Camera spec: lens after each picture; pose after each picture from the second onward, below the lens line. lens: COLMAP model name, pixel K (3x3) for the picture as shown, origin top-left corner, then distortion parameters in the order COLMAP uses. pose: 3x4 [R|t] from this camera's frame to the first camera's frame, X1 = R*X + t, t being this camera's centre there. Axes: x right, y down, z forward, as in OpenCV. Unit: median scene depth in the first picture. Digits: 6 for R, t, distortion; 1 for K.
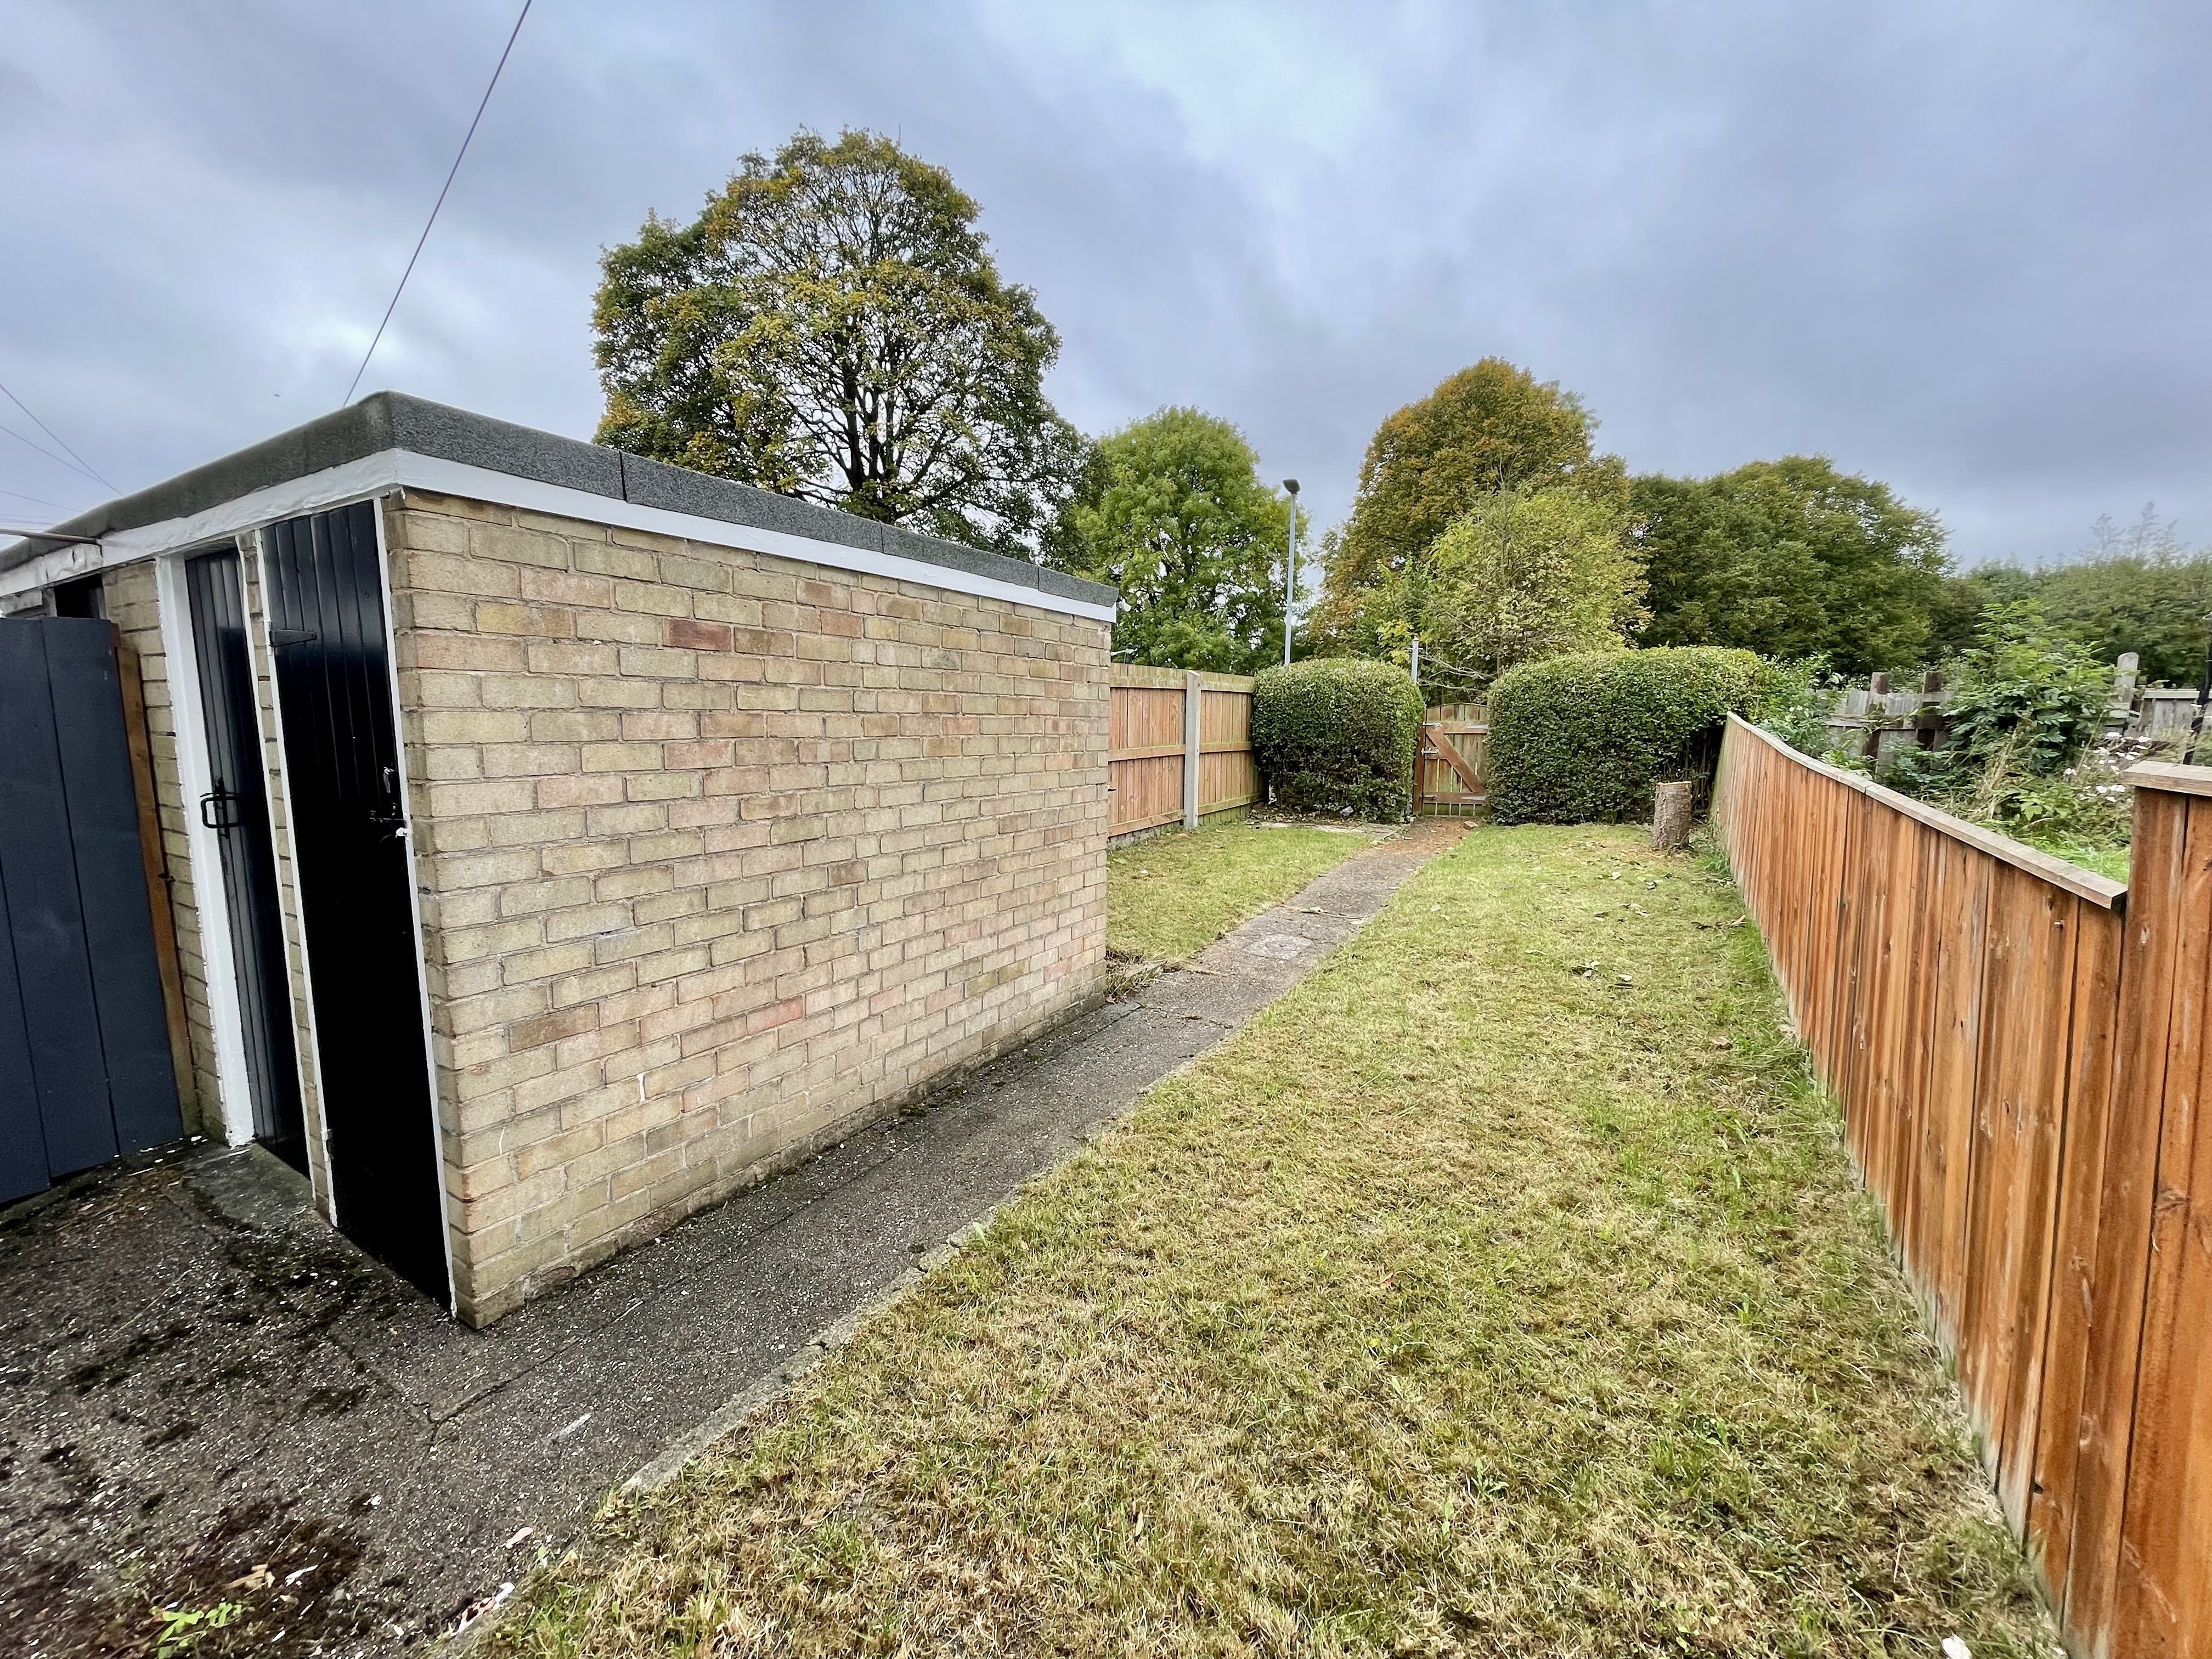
lens RADIAL K [[892.6, 0, 1097.9], [0, 892.6, 834.9], [0, 0, 1]] dist [-0.000752, 0.000225]
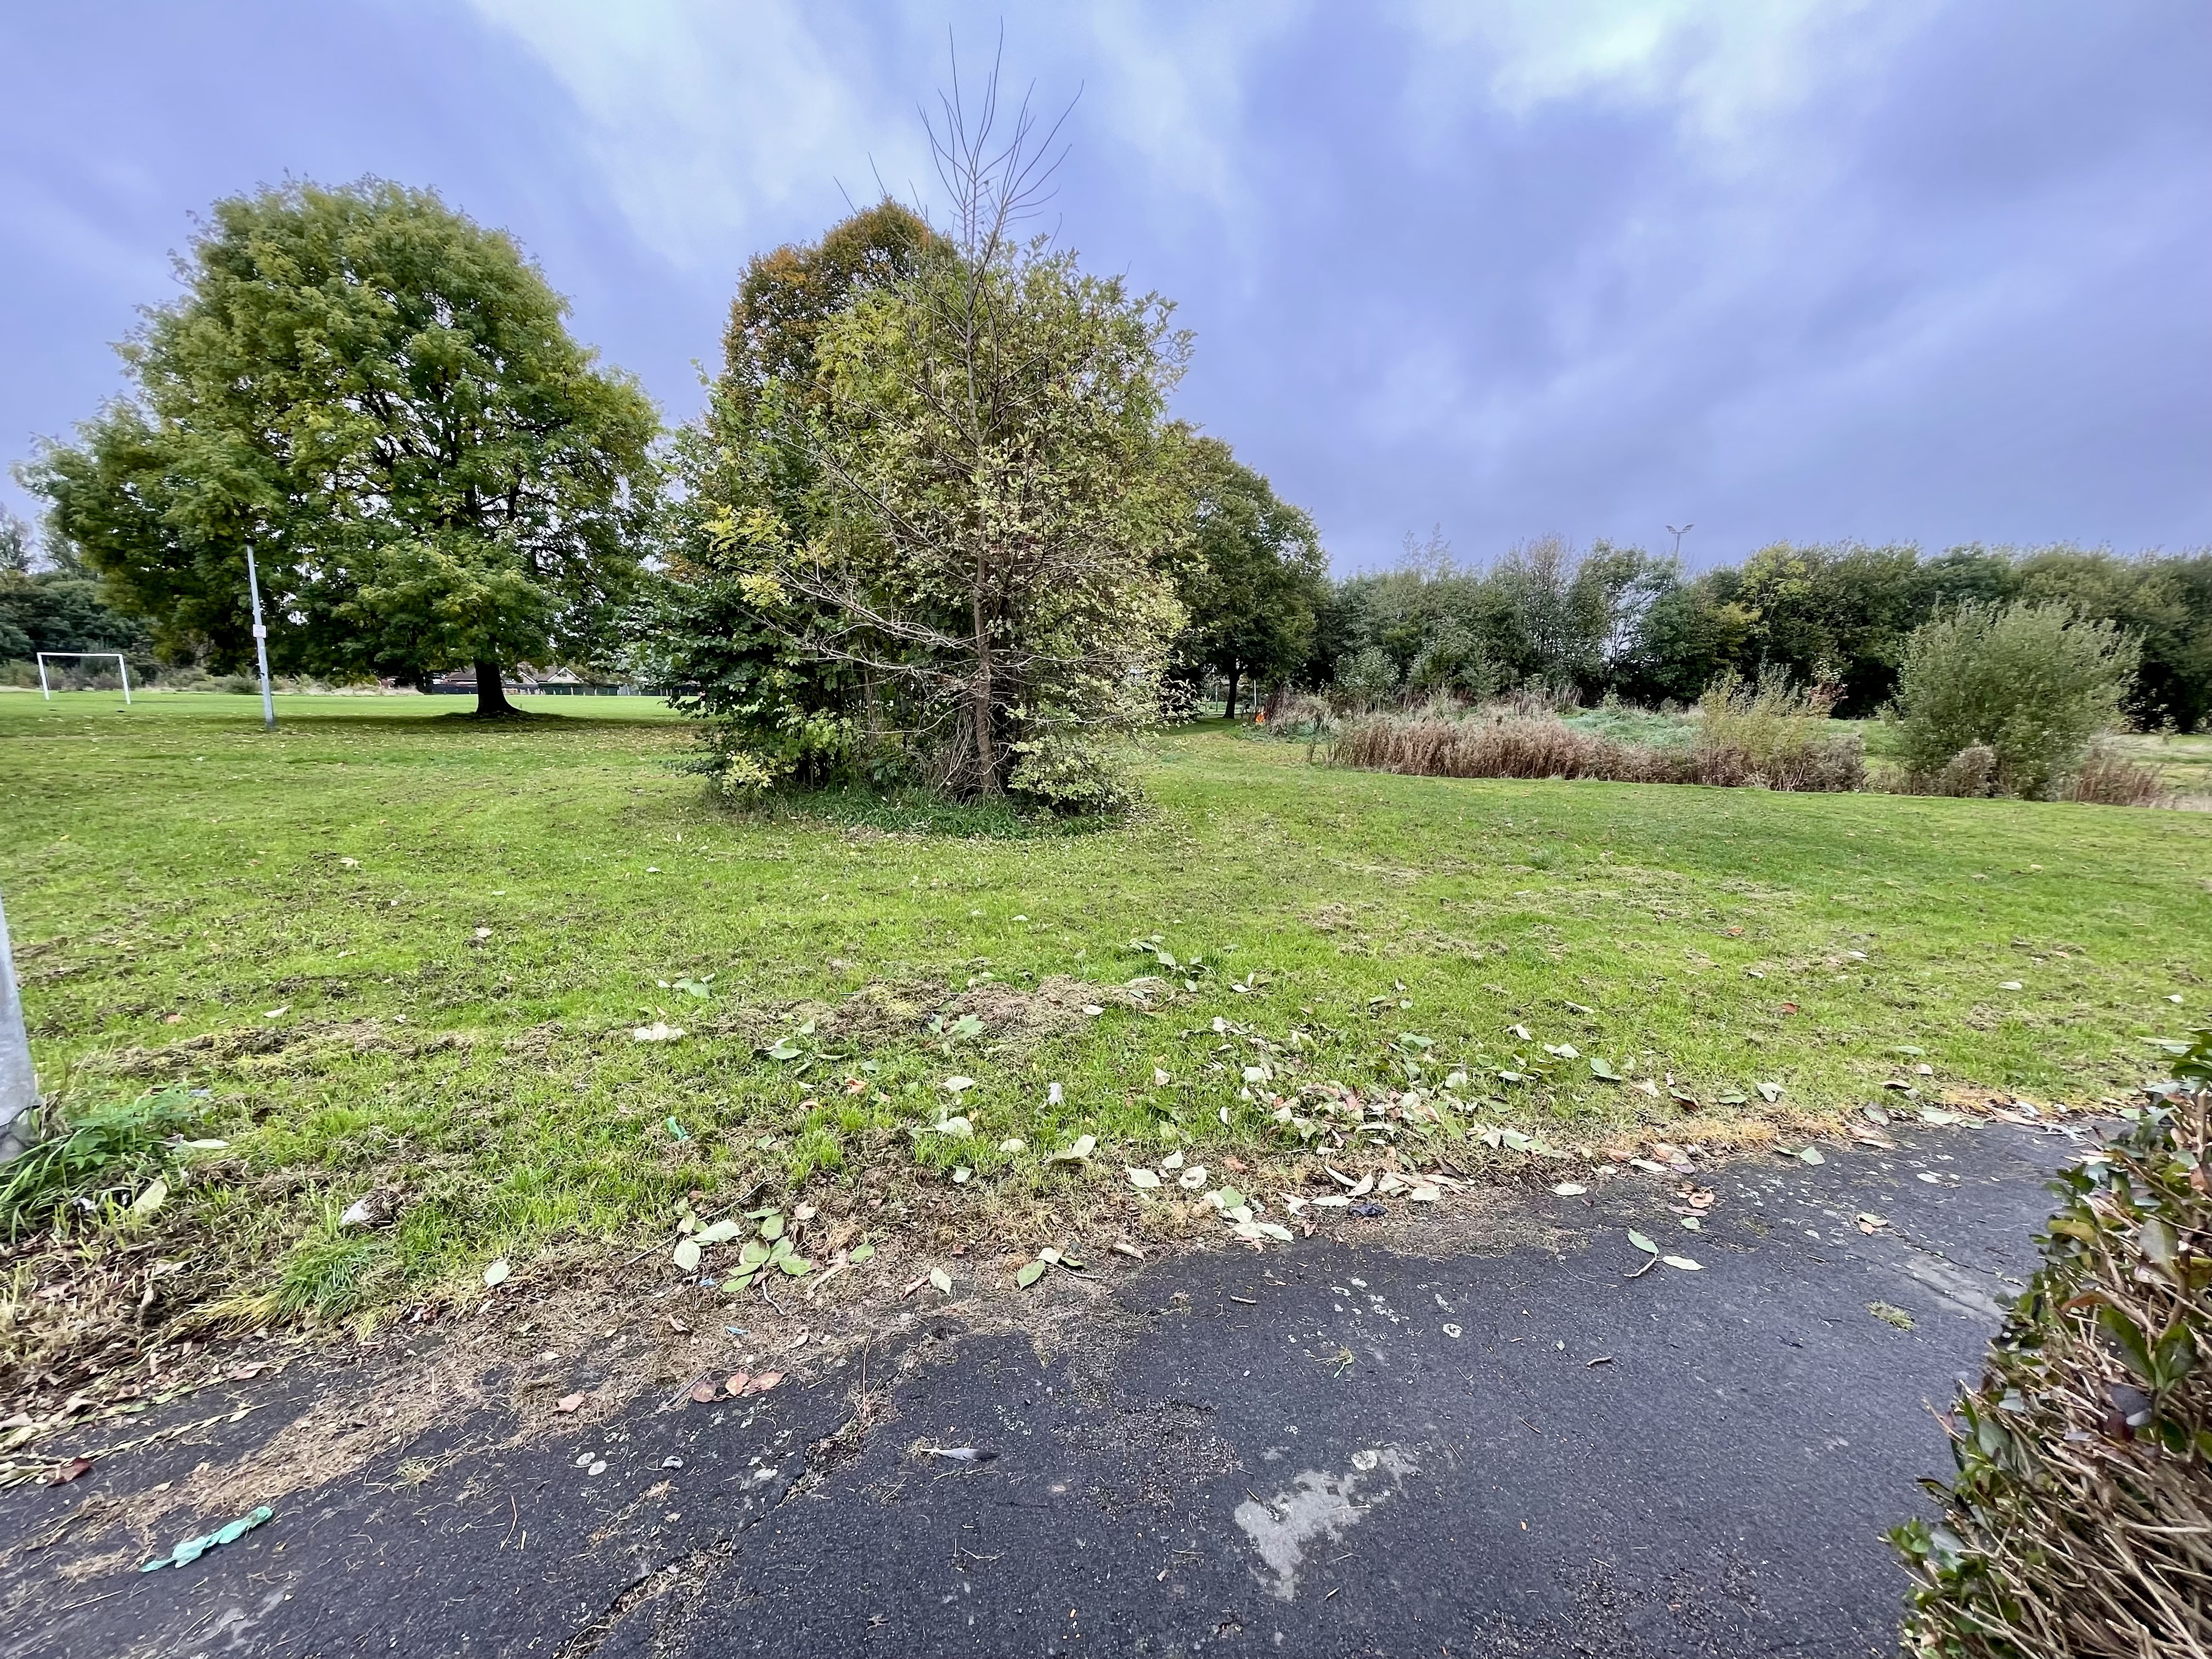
lens RADIAL K [[892.6, 0, 1117.5], [0, 892.6, 824.3], [0, 0, 1]] dist [-0.000752, 0.000225]
pose [[0.810461, -0.080854, 0.580186, 0.161287], [0.074544, 0.996612, 0.034757, -0.066689], [-0.581031, 0.015080, 0.813742, 0.408464]]
